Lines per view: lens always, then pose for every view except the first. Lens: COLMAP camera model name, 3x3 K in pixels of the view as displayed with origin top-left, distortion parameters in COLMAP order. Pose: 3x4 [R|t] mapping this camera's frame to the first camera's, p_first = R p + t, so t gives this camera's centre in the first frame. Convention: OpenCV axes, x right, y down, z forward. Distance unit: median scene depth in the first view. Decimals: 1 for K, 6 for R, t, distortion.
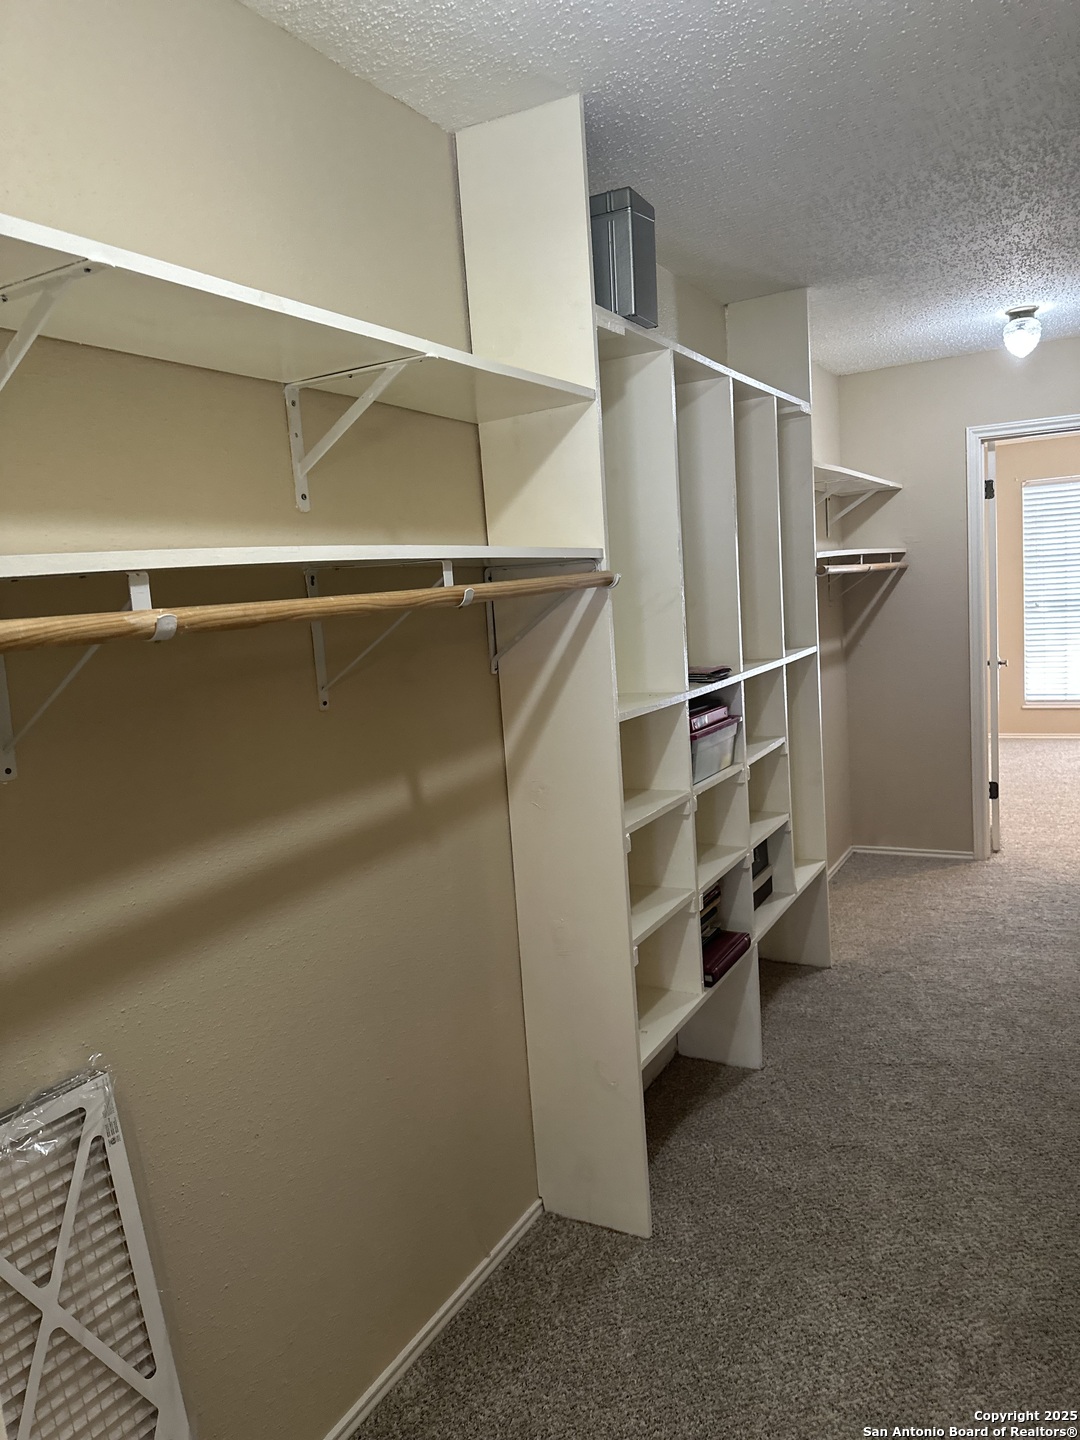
lens RADIAL K [[1020.0, 0, 528.8], [0, 1020.0, 742.0], [0, 0, 1]] dist [0.080477, -0.057669]
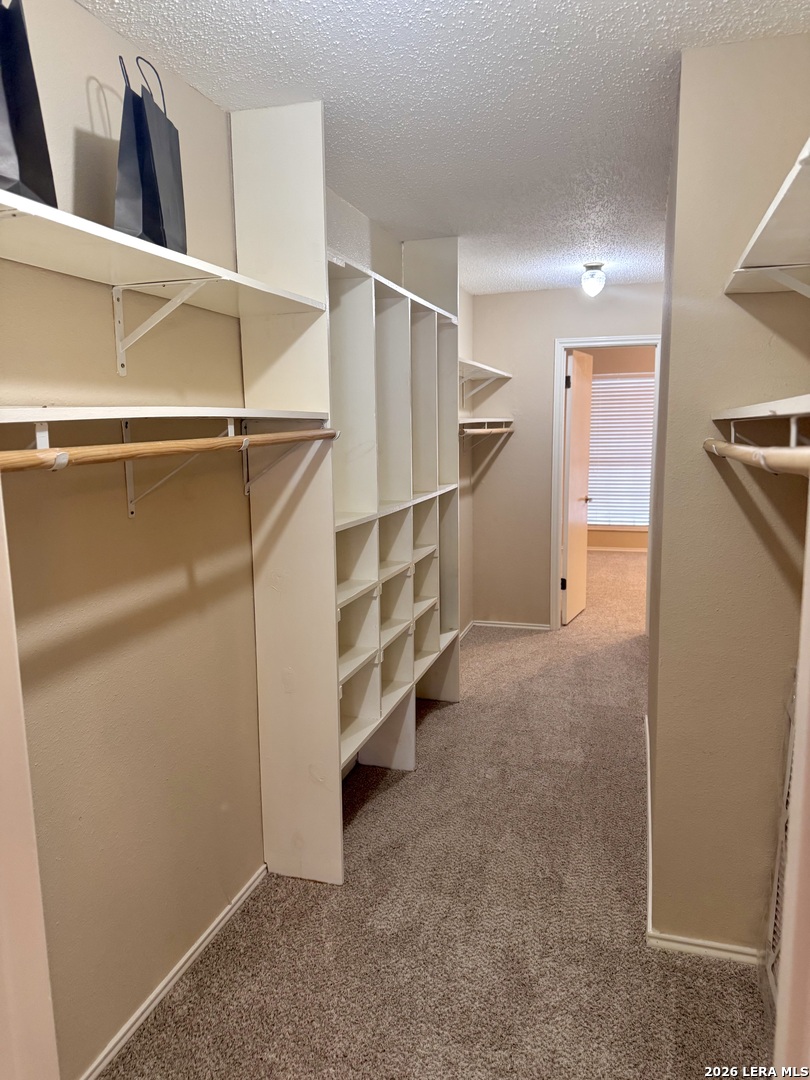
lens RADIAL K [[760.4, 0, 375.8], [0, 760.4, 553.0], [0, 0, 1]] dist [0.145015, -0.129626]
pose [[0.982636, 0.024982, 0.183854, -0.044509], [-0.027053, 0.999596, 0.008760, -0.000667], [-0.183561, -0.013581, 0.982914, -0.073064]]
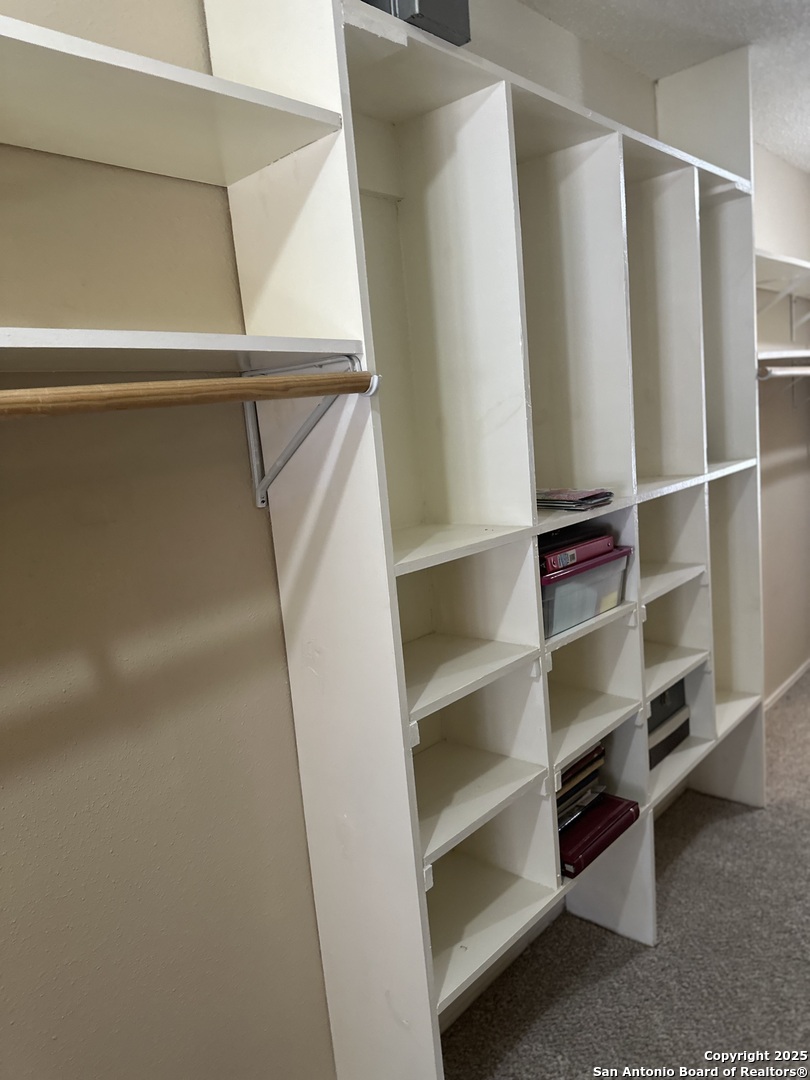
lens RADIAL K [[766.2, 0, 405.9], [0, 766.2, 545.4], [0, 0, 1]] dist [0.001065, 0.000251]
pose [[0.974887, 0.023406, -0.221469, 0.182650], [-0.015271, 0.999147, 0.038374, -0.053570], [0.222178, -0.034028, 0.974412, 0.385954]]
